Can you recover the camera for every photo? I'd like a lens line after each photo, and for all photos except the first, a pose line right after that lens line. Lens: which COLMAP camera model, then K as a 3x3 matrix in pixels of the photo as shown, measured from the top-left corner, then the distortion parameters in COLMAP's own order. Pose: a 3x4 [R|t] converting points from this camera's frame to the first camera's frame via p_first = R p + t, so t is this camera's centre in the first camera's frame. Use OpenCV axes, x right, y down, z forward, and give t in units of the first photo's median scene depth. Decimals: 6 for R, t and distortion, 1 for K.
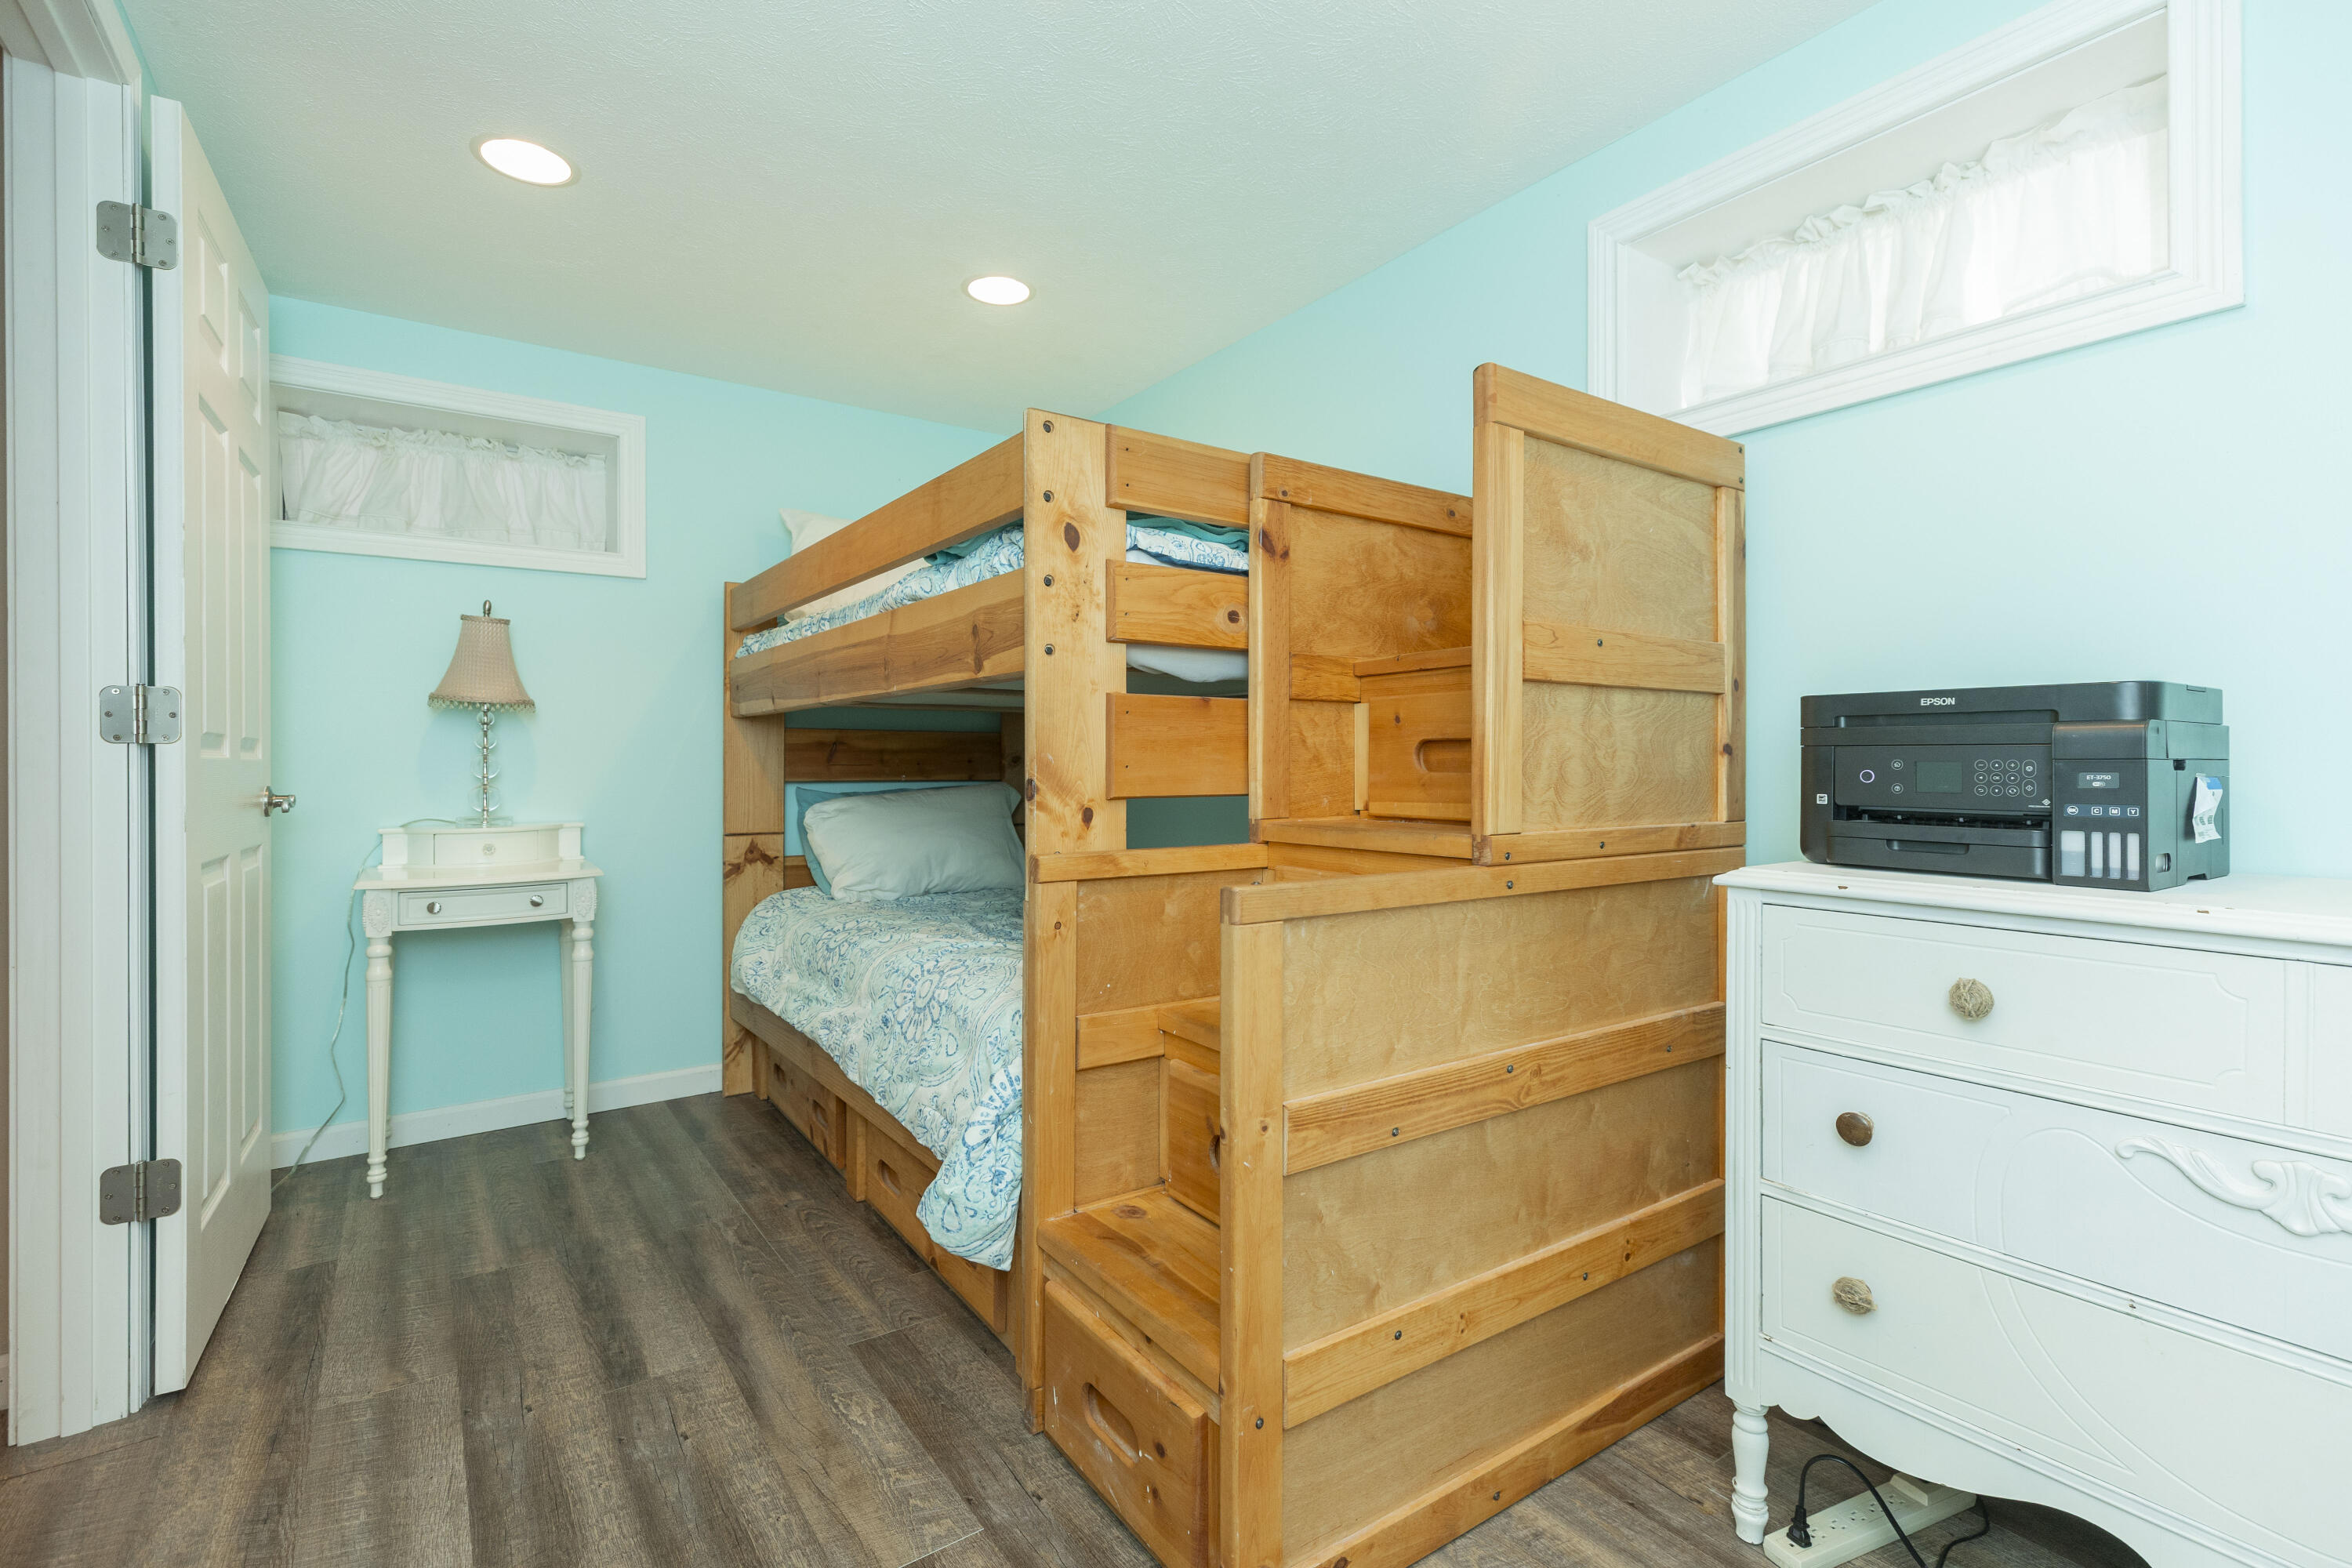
lens RADIAL K [[1082.0, 0, 1176.0], [0, 1082.0, 784.0], [0, 0, 1]] dist [0.004398, 0.000856]
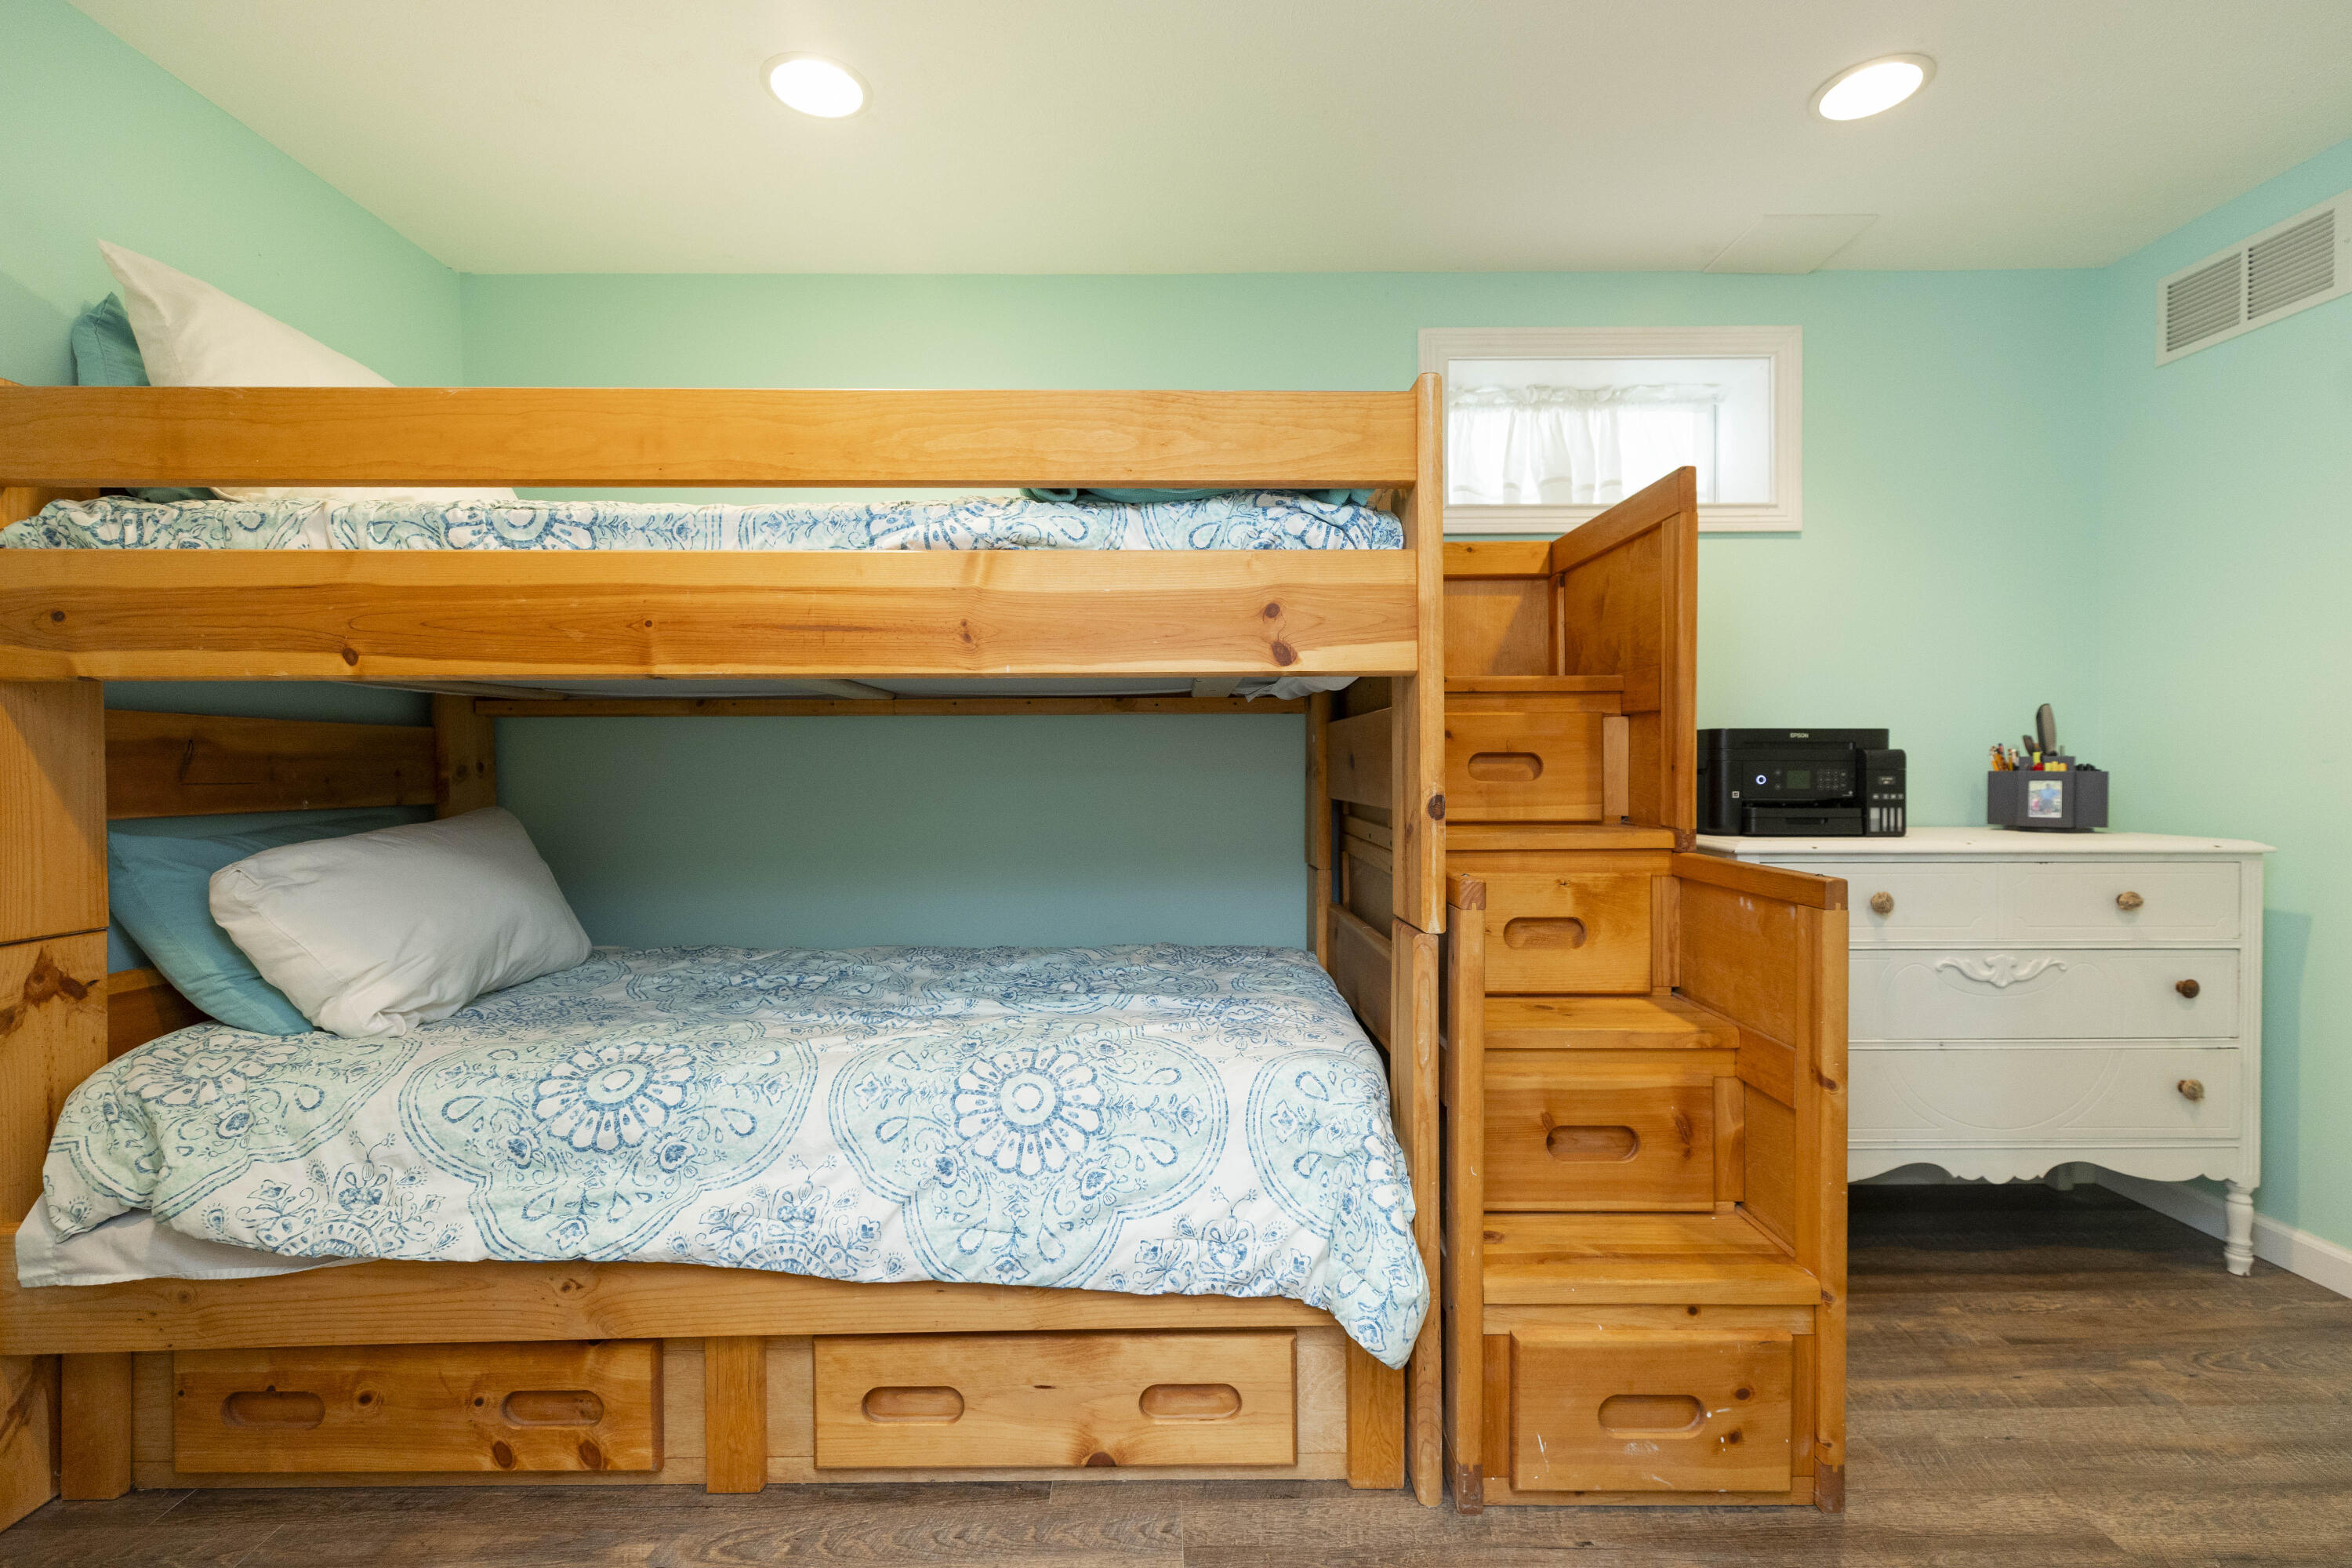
lens RADIAL K [[1082.0, 0, 1176.0], [0, 1082.0, 784.0], [0, 0, 1]] dist [0.004398, 0.000856]
pose [[0.556979, -0.015365, 0.830385, -1.162889], [0.020507, 0.999778, 0.004744, -0.025910], [-0.830274, 0.014386, 0.557170, 0.798211]]
